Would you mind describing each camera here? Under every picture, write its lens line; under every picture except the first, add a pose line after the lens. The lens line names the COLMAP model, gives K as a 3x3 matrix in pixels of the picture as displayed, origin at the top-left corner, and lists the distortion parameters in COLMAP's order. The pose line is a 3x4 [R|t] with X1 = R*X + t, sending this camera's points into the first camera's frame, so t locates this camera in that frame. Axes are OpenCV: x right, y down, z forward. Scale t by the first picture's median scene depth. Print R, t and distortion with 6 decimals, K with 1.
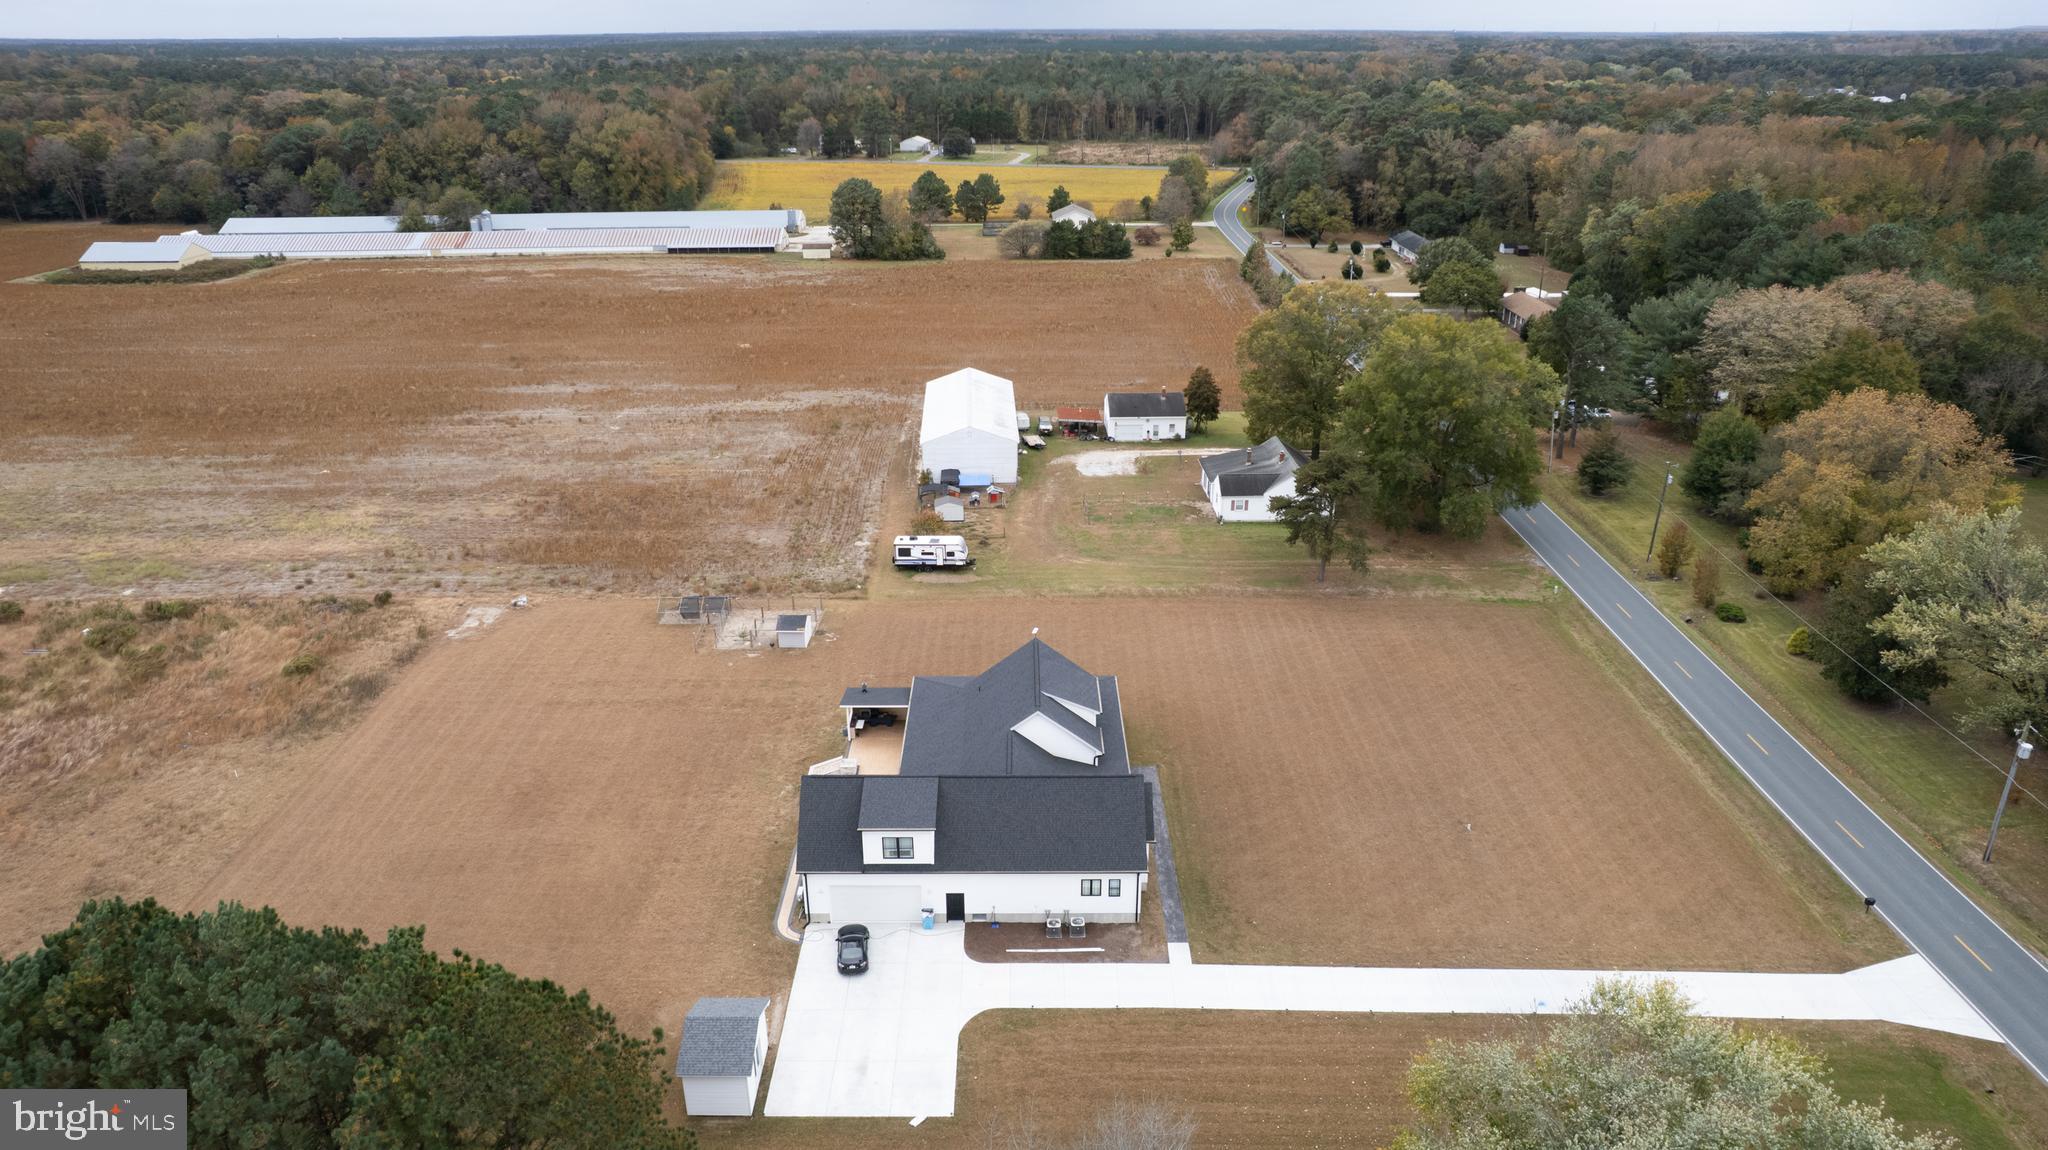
lens RADIAL K [[1327.7, 0, 1024.0], [0, 1327.7, 575.0], [0, 0, 1]] dist [-0.068968, 0.058615]
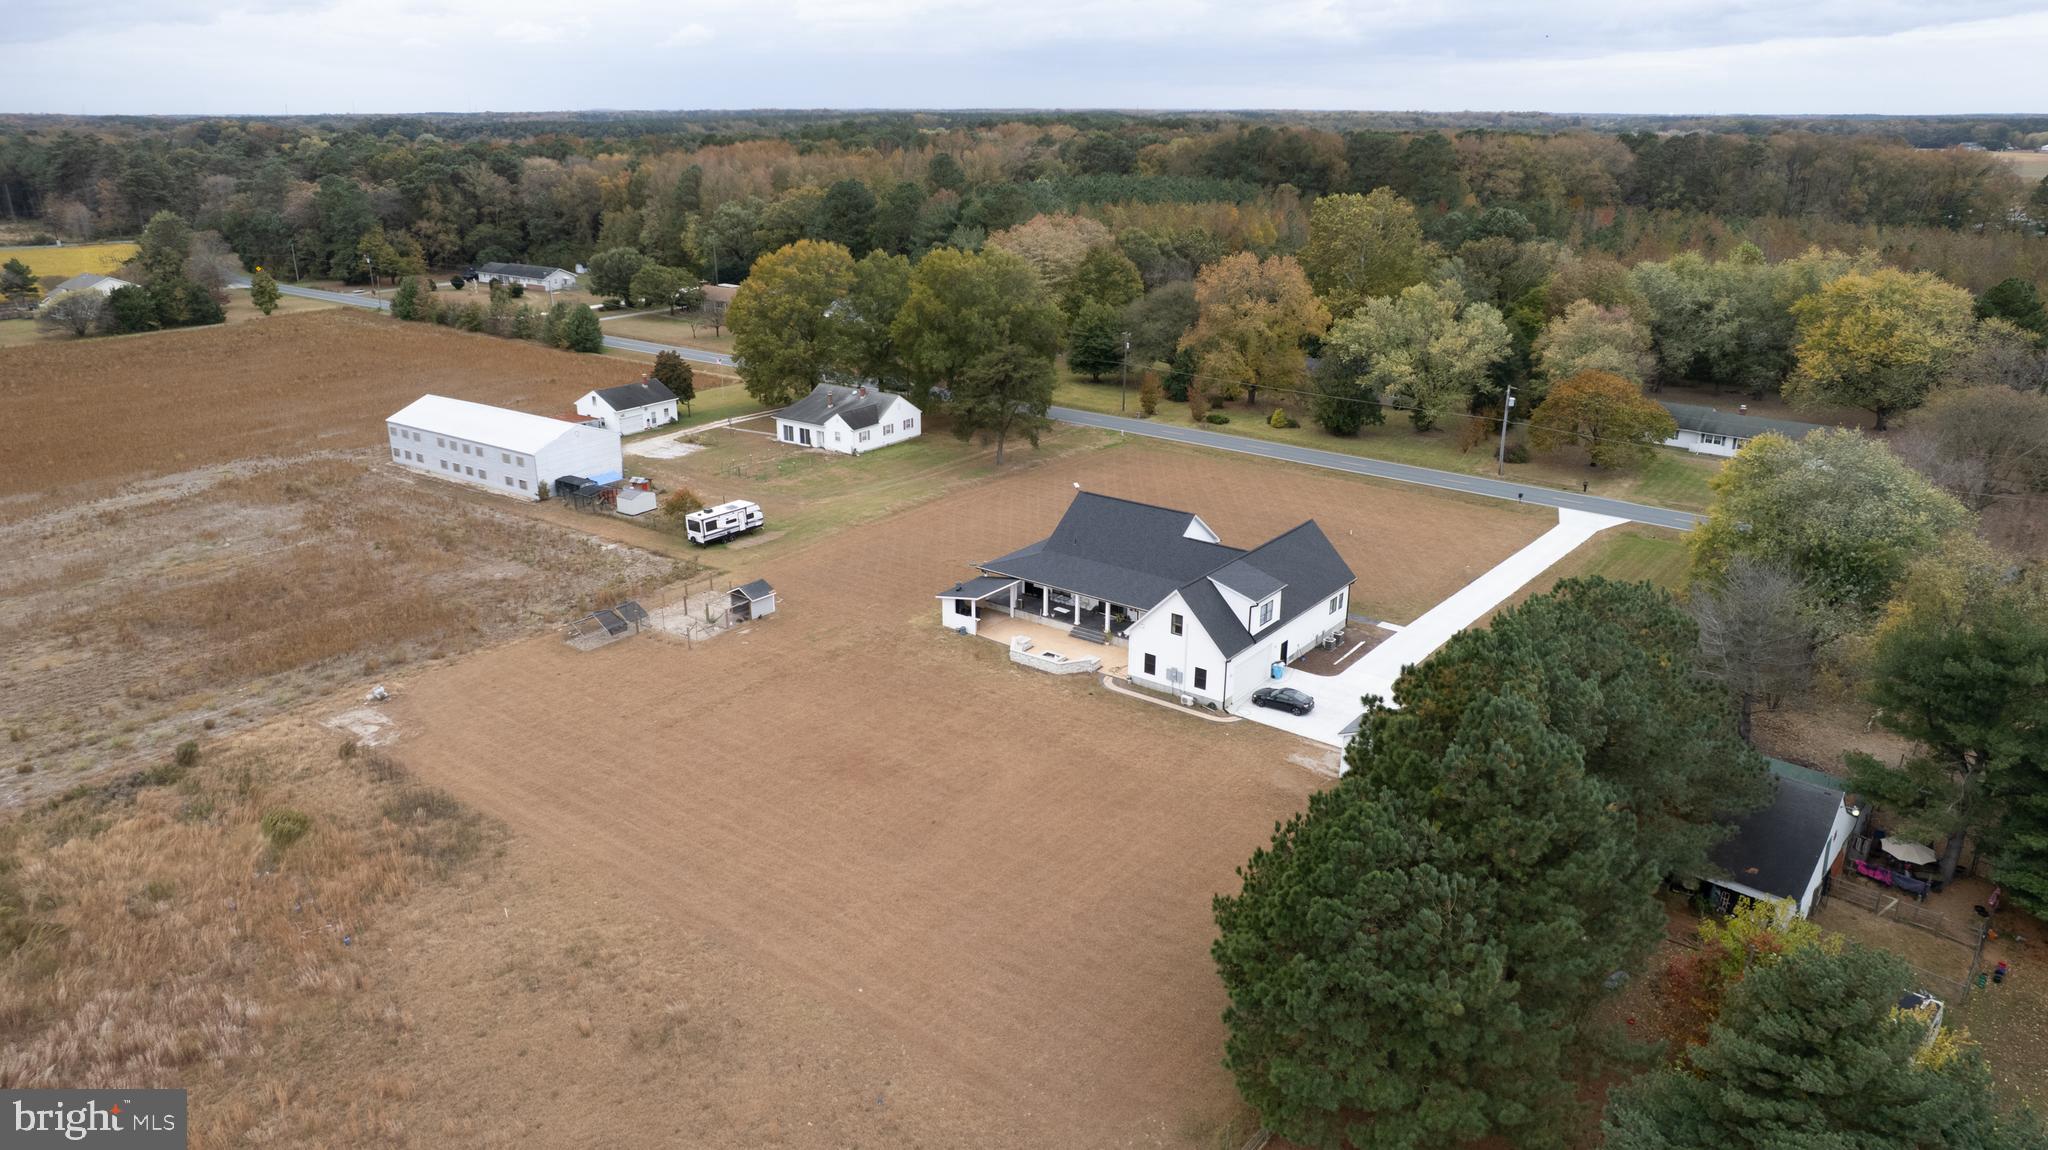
lens RADIAL K [[1327.7, 0, 1024.0], [0, 1327.7, 575.0], [0, 0, 1]] dist [-0.068968, 0.058615]
pose [[0.612081, -0.261814, 0.746197, -0.577756], [0.302575, 0.949337, 0.084897, 0.003216], [-0.730620, 0.173817, 0.660289, 0.190692]]
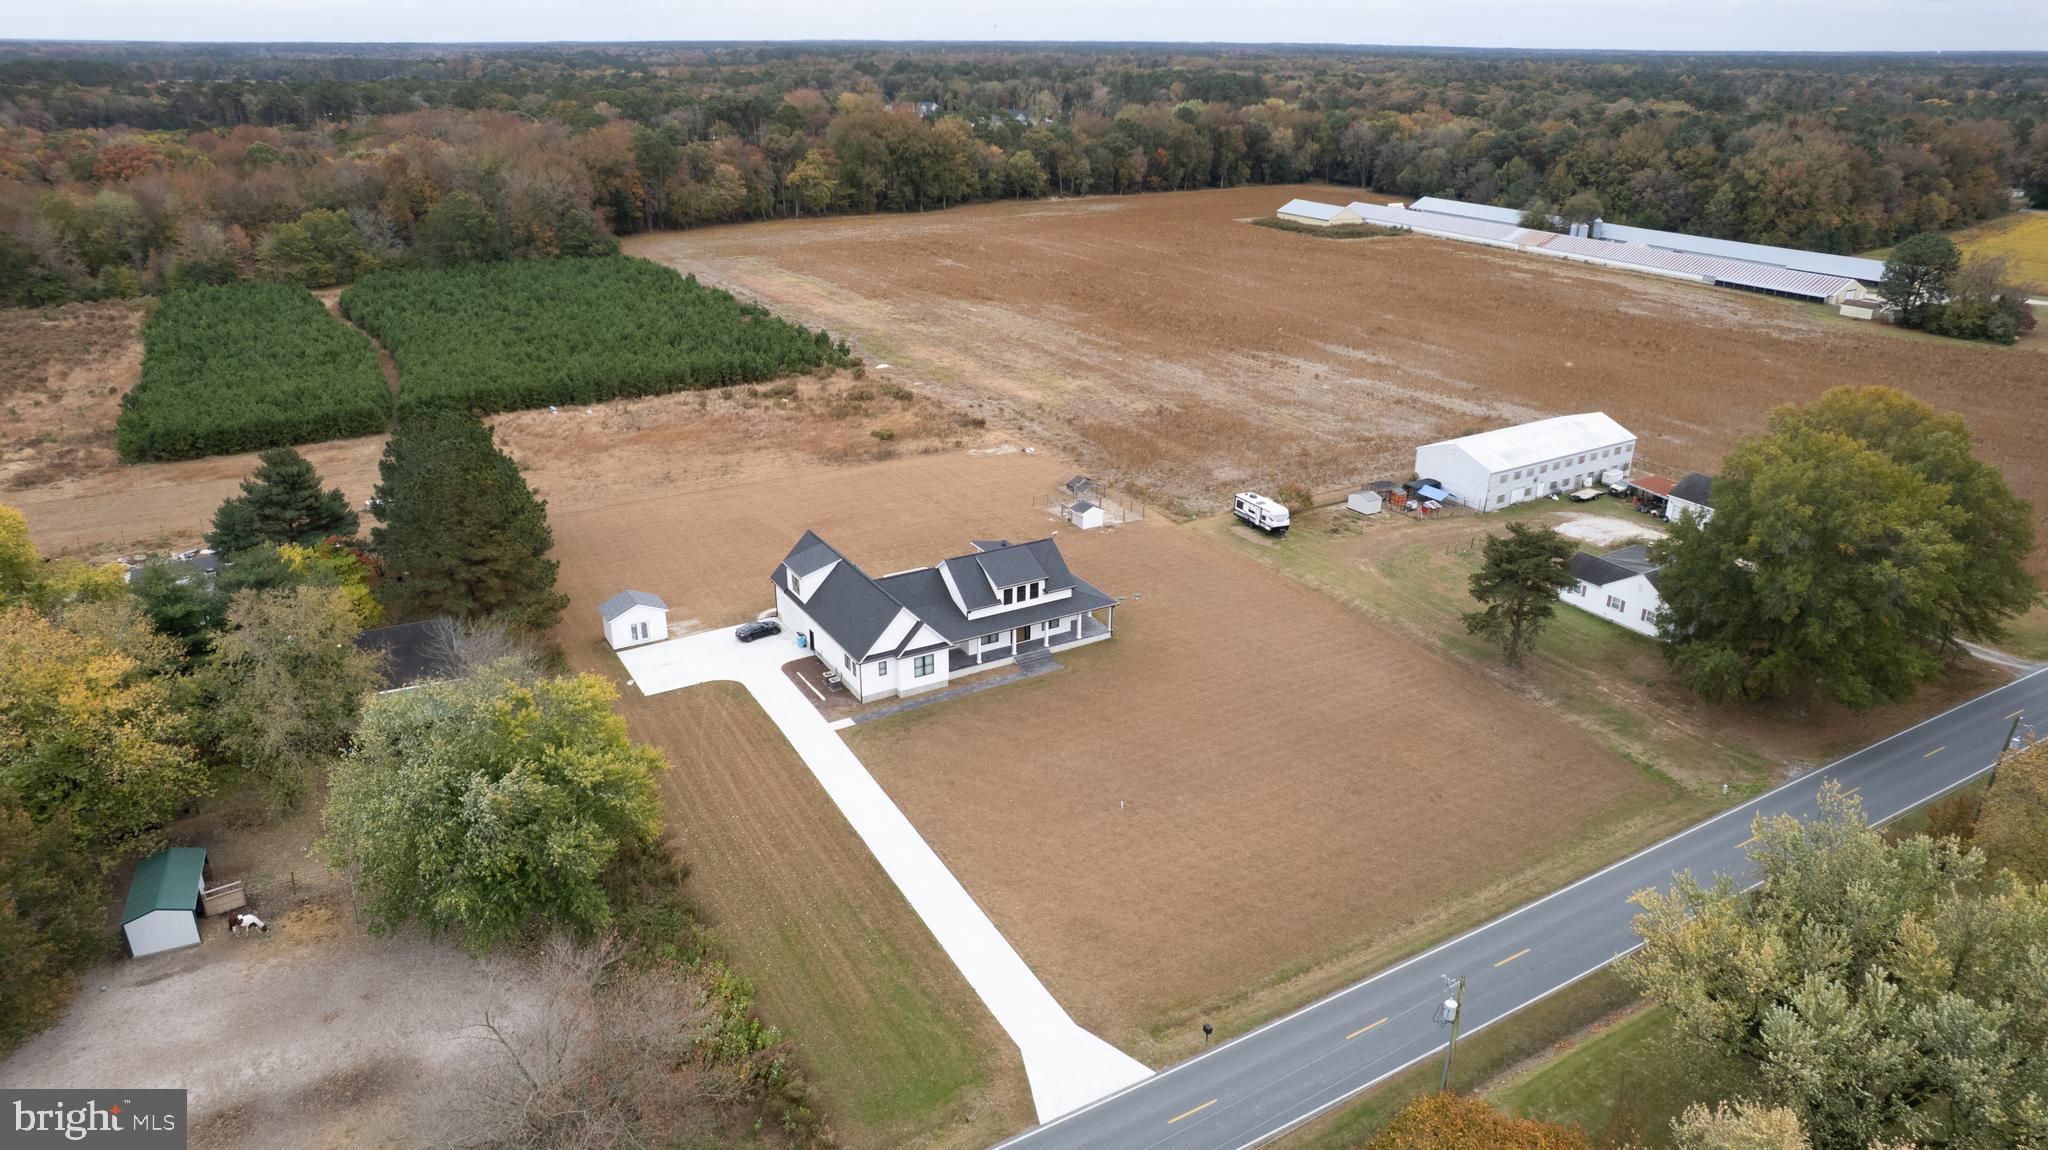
lens RADIAL K [[1312.6, 0, 1024.0], [0, 1312.6, 575.0], [0, 0, 1]] dist [-0.091688, 0.086250]
pose [[0.502518, 0.337180, -0.796107, 0.648314], [-0.339462, 0.923817, 0.176995, -0.085662], [0.795136, 0.181305, 0.578694, 0.171050]]
